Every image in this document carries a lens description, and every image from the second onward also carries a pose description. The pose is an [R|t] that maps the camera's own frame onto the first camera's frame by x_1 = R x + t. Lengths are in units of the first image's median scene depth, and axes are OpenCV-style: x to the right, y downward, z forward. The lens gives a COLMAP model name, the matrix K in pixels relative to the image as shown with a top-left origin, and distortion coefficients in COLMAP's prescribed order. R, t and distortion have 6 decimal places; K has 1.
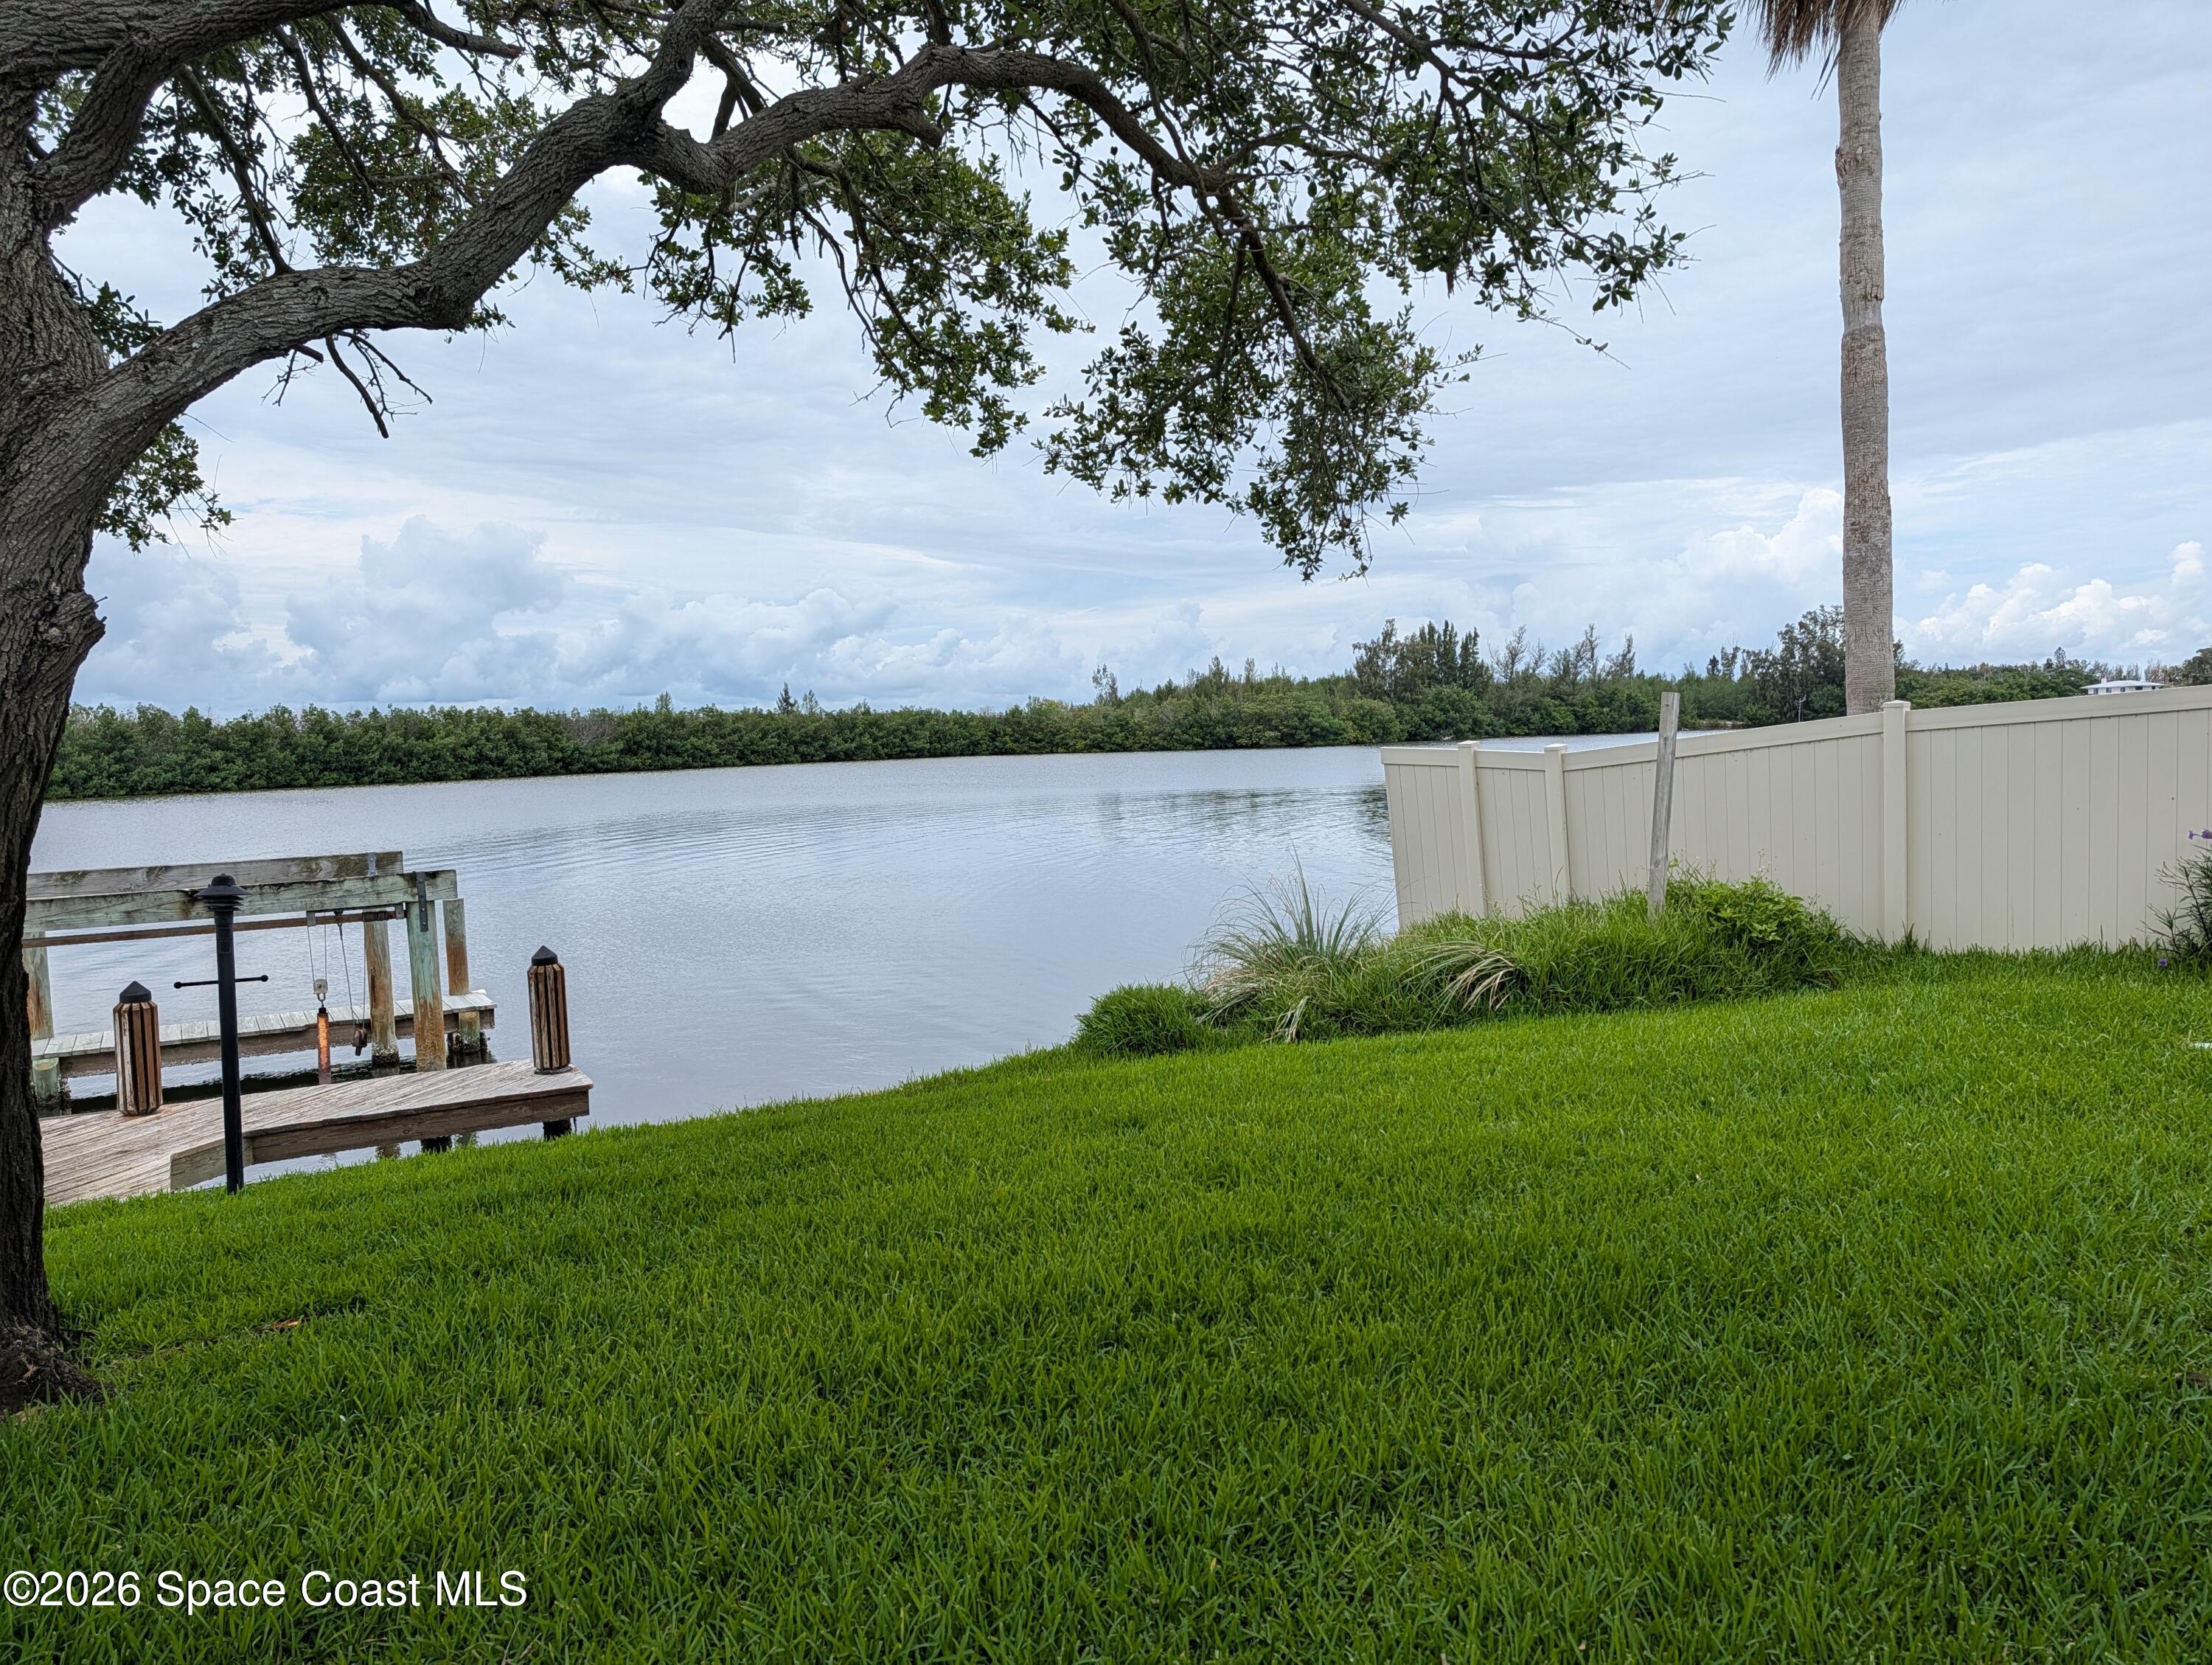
lens RADIAL K [[1515.5, 0, 1106.0], [0, 1515.5, 832.5], [0, 0, 1]] dist [0.012995, -0.000469]
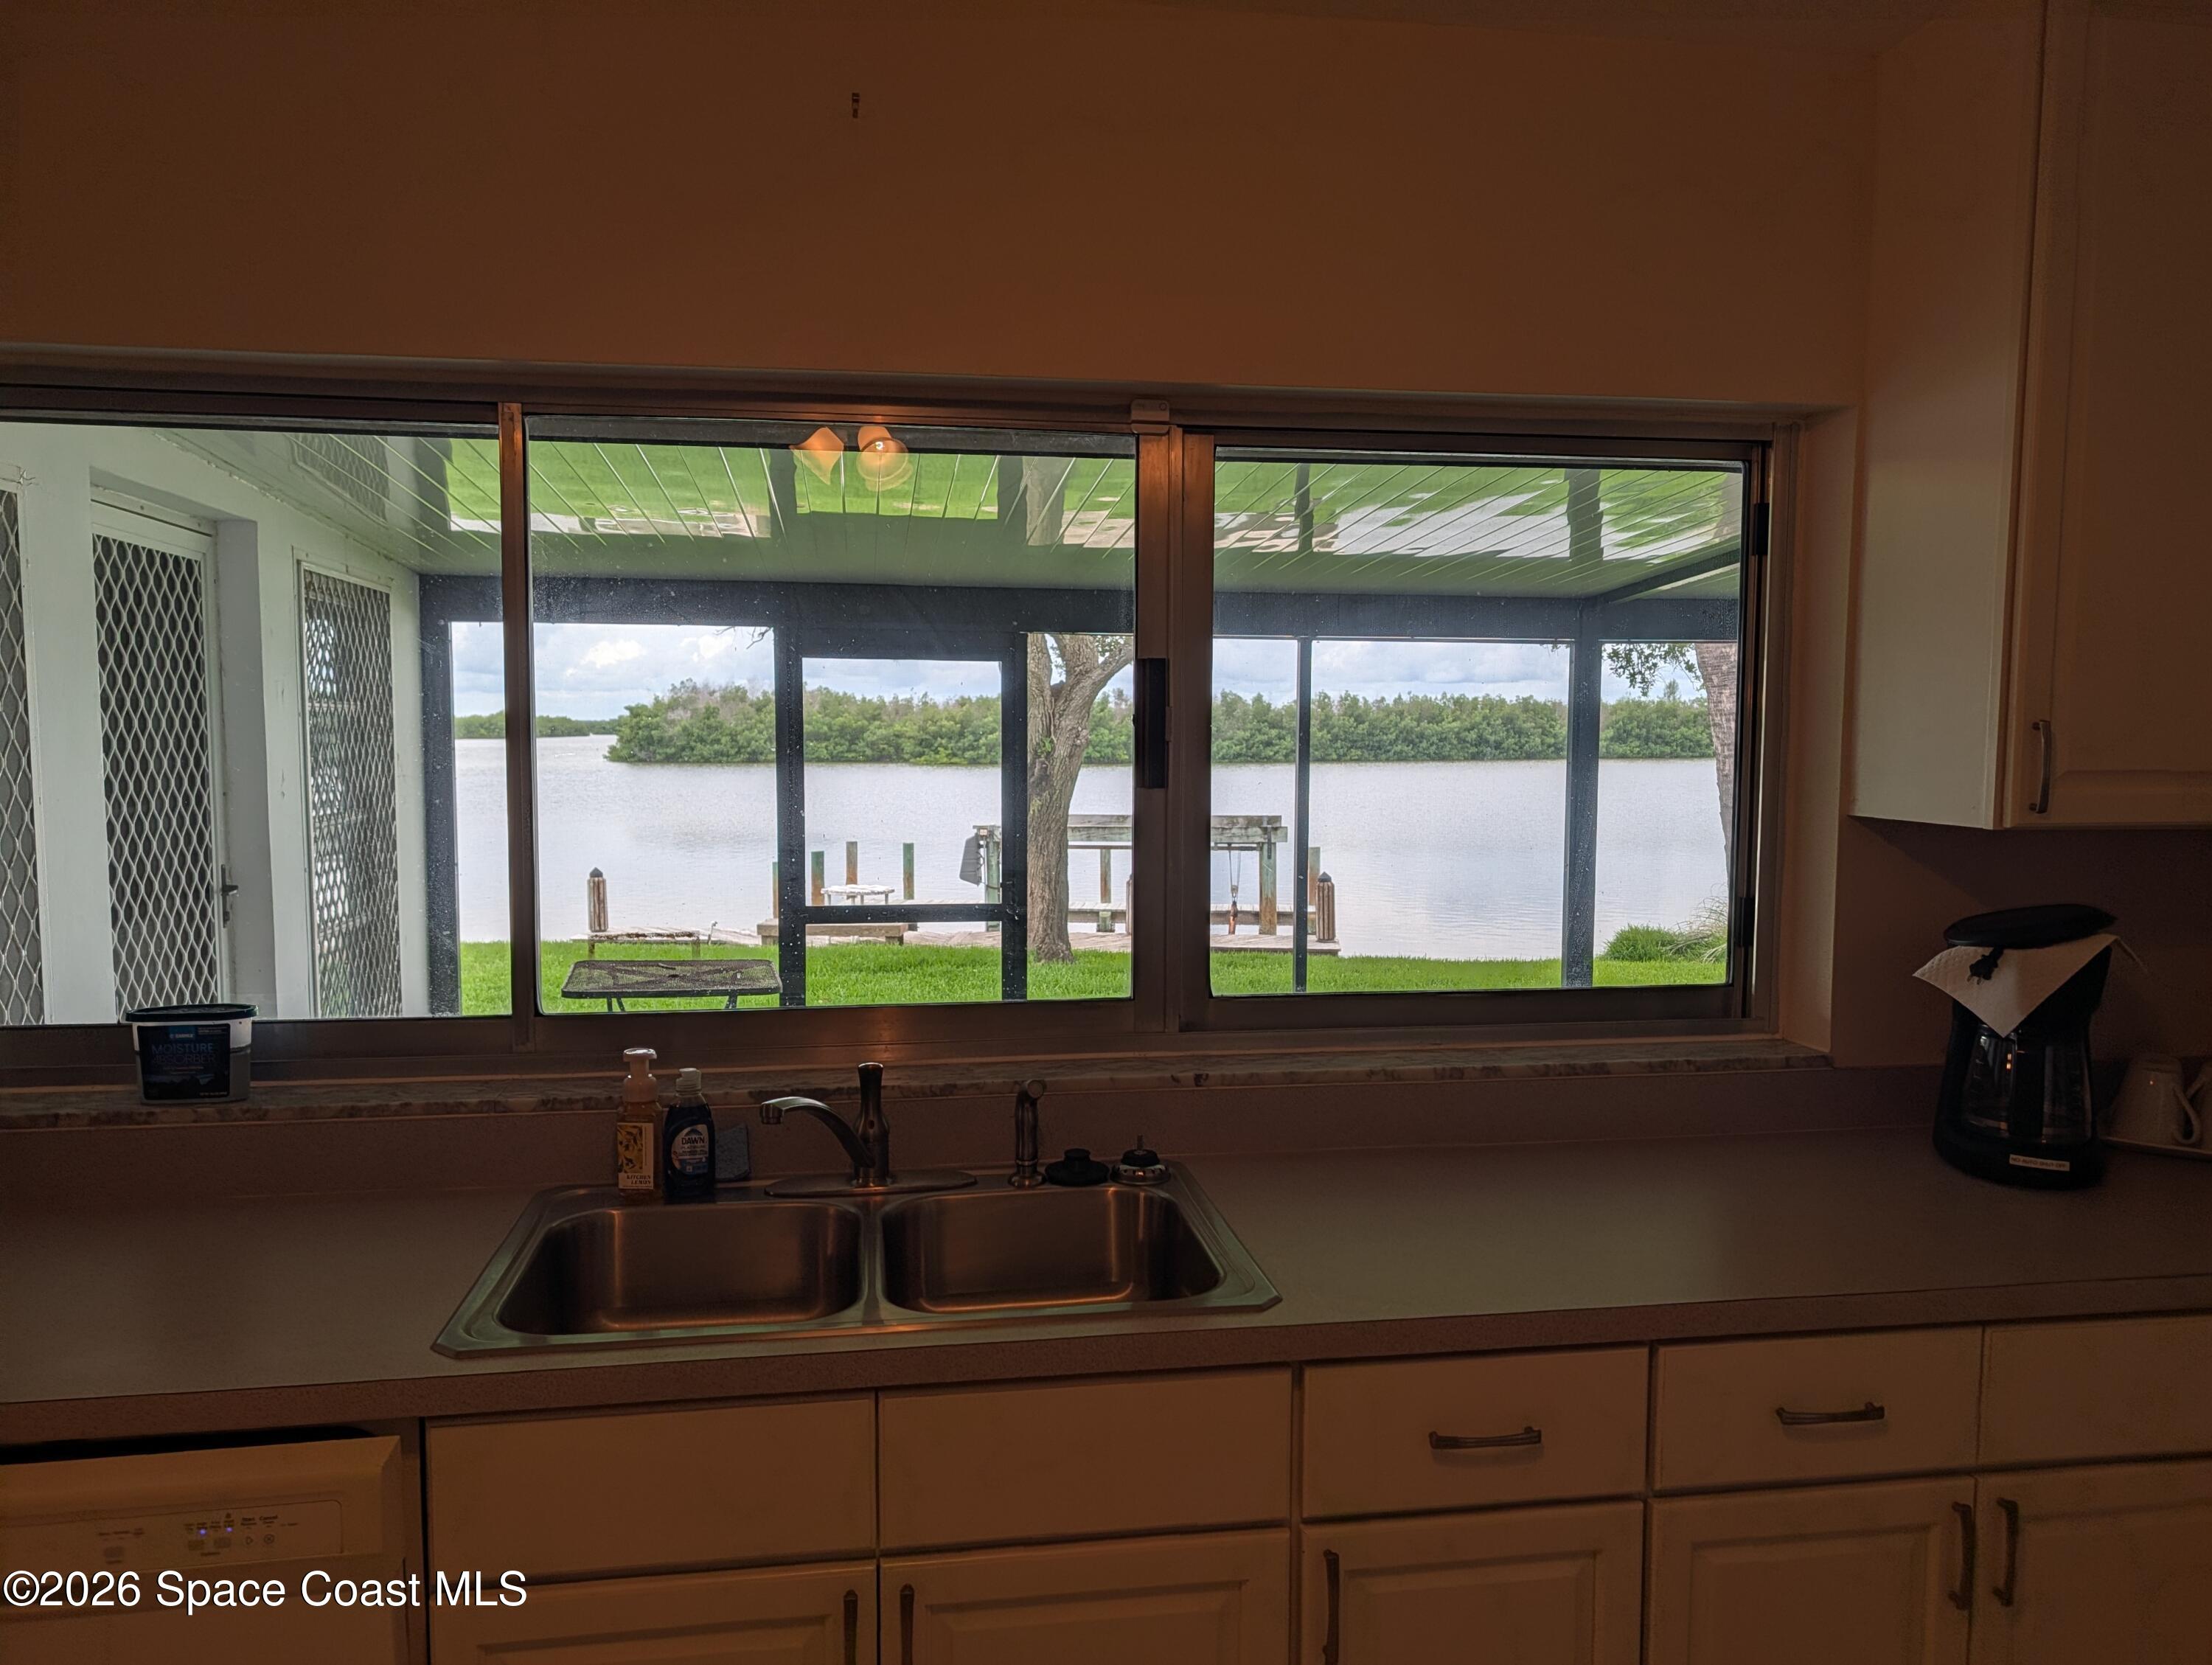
lens RADIAL K [[1601.8, 0, 1106.0], [0, 1601.8, 832.5], [0, 0, 1]] dist [0.006158, -0.054080]
pose [[0.795222, 0.069476, -0.602325, 0.081616], [-0.063376, 0.997496, 0.031385, -0.002268], [0.602997, 0.013215, 0.797634, -0.097343]]
